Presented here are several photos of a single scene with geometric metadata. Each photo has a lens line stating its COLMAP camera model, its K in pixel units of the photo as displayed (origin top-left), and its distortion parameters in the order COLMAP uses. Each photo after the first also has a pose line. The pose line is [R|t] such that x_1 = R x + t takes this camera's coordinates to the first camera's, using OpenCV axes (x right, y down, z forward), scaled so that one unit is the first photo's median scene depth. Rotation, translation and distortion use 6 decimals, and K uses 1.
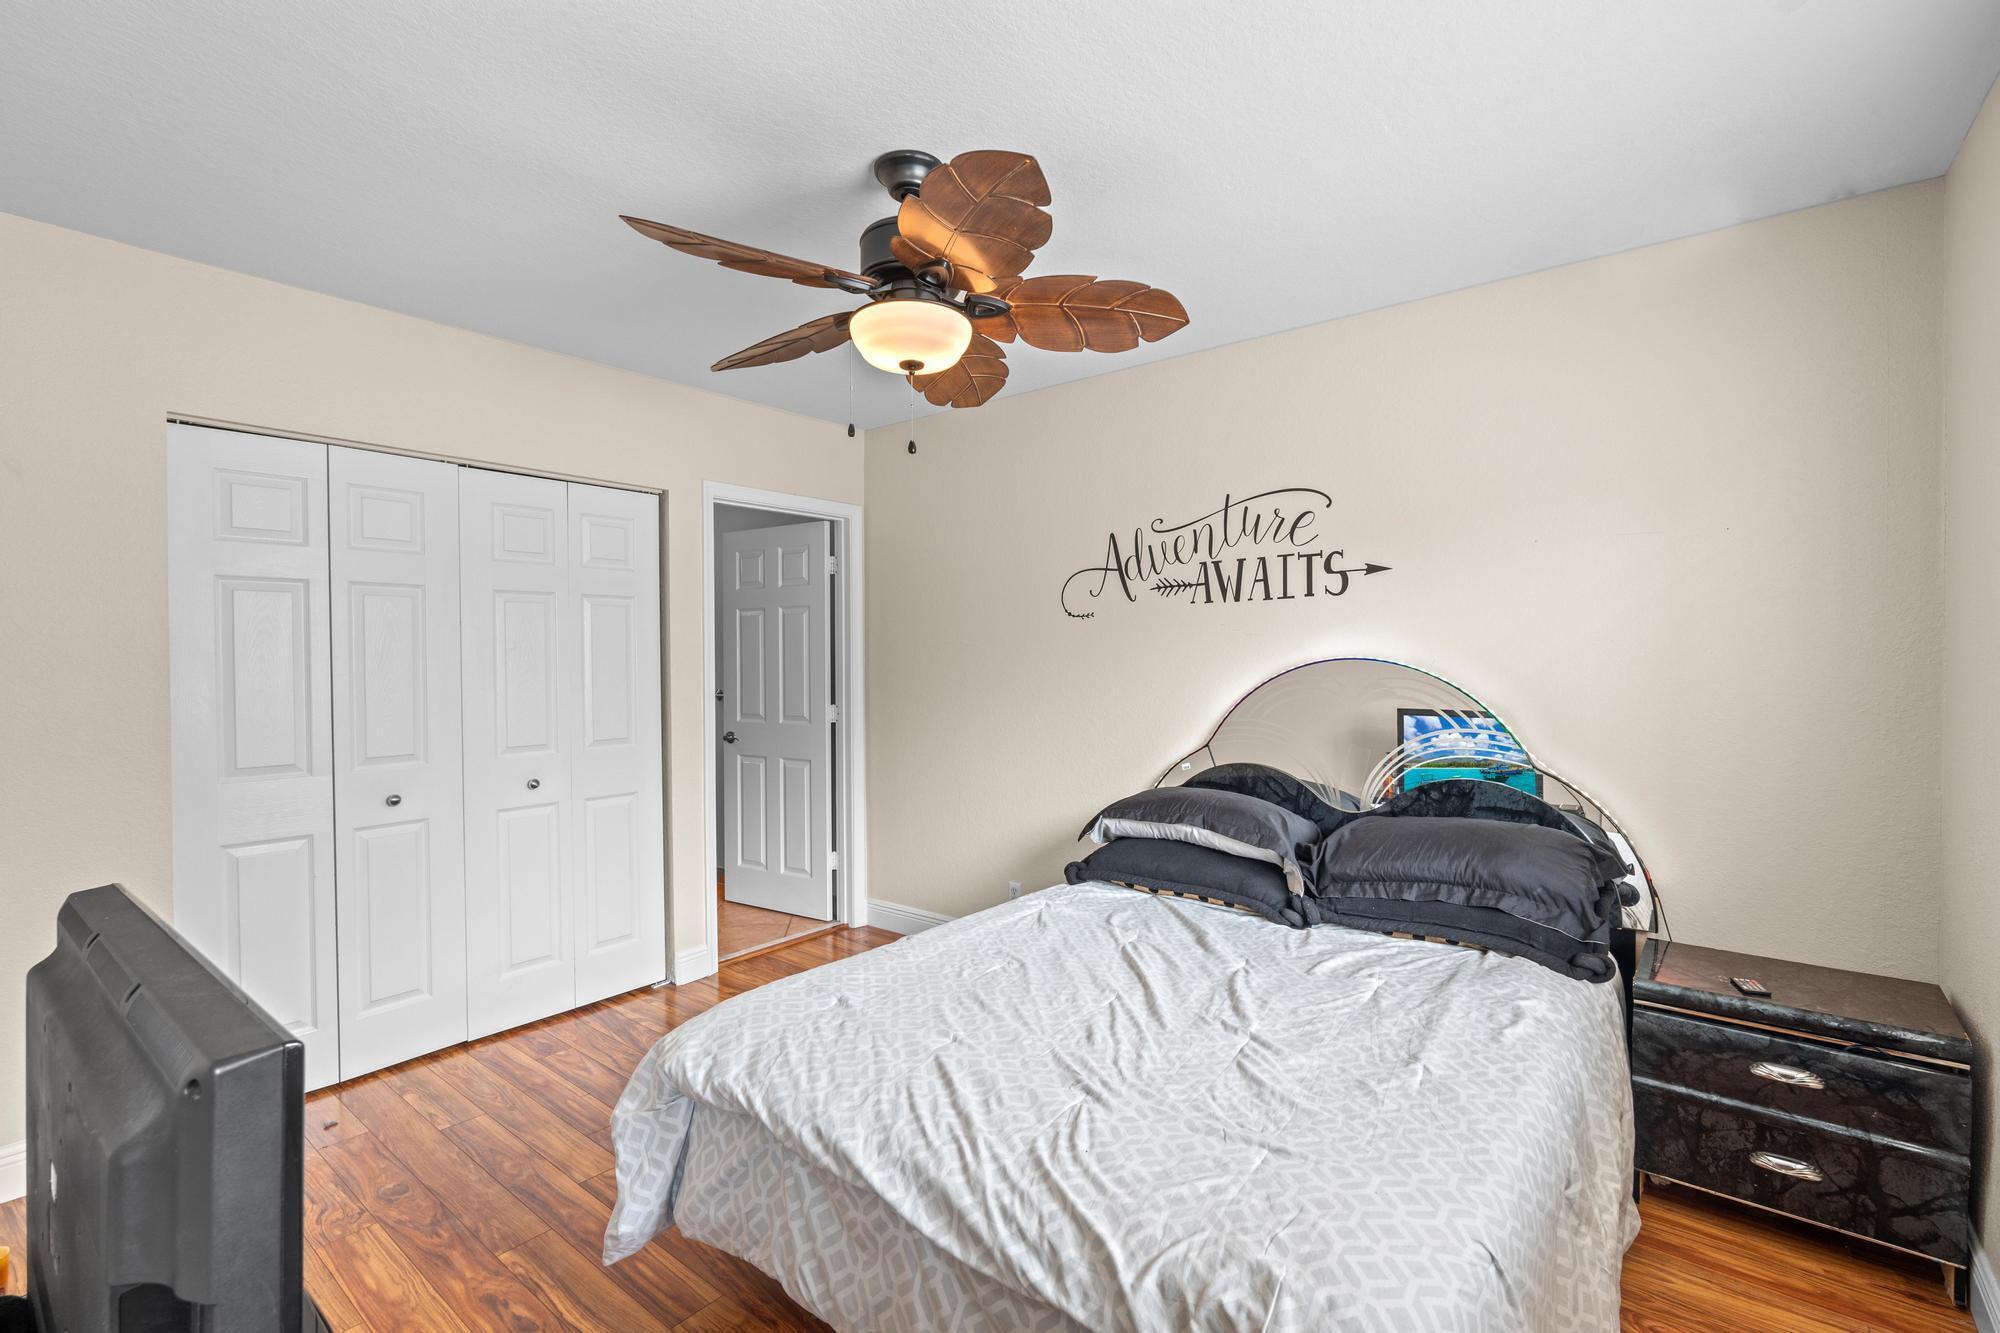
lens RADIAL K [[884.4, 0, 1000.0], [0, 884.4, 666.5], [0, 0, 1]] dist [0.000992, 0.000535]
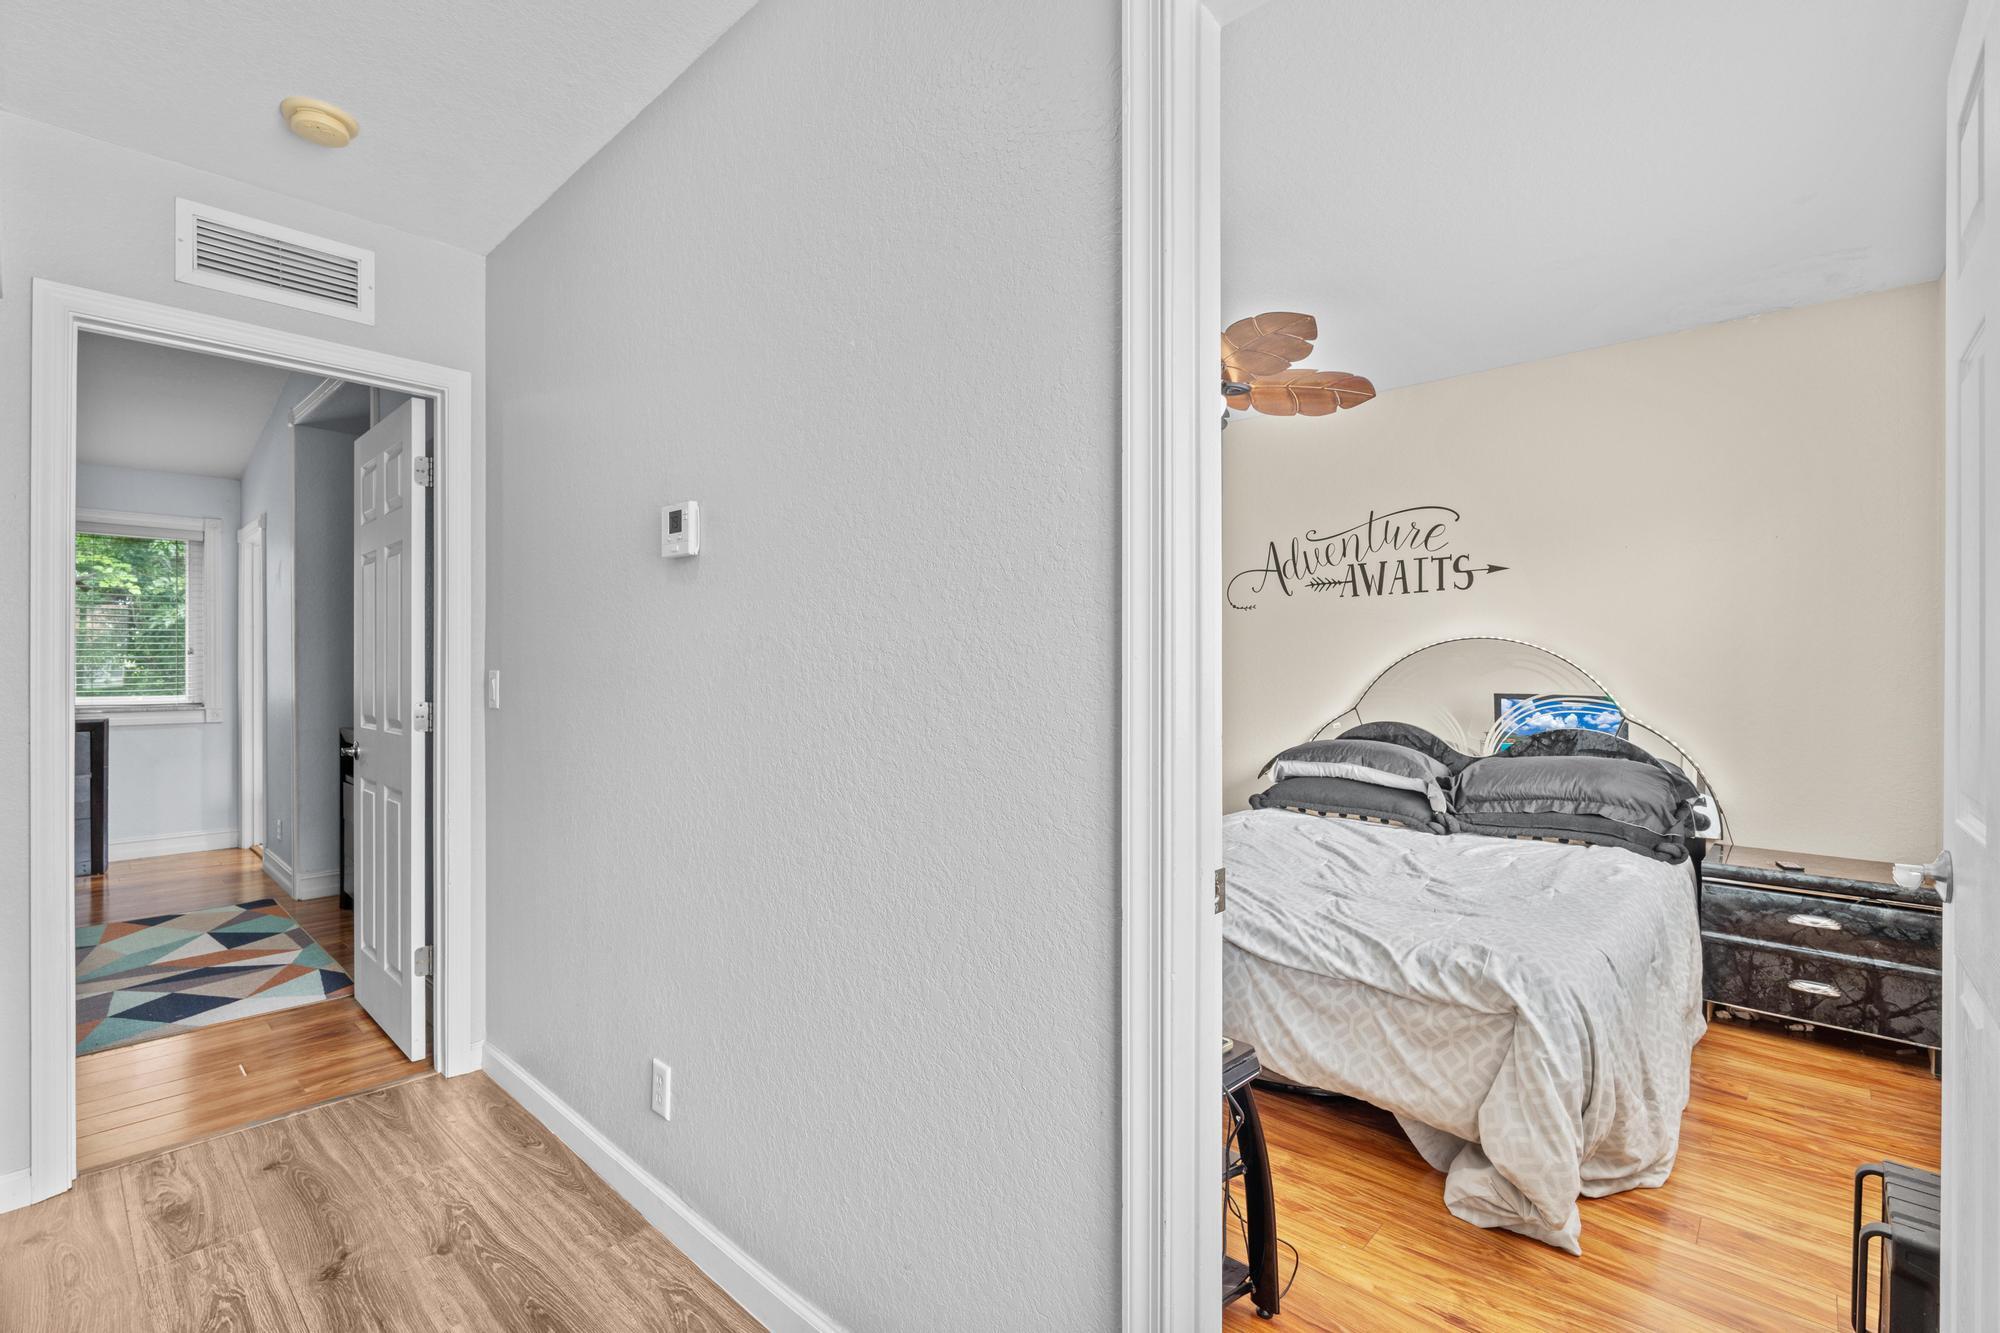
lens RADIAL K [[884.4, 0, 1000.0], [0, 884.4, 666.5], [0, 0, 1]] dist [0.000992, 0.000535]
pose [[0.998029, 0.003018, -0.062674, -0.268456], [-0.003543, 0.999960, -0.008258, 0.056869], [0.062647, 0.008463, 0.998000, -0.413316]]
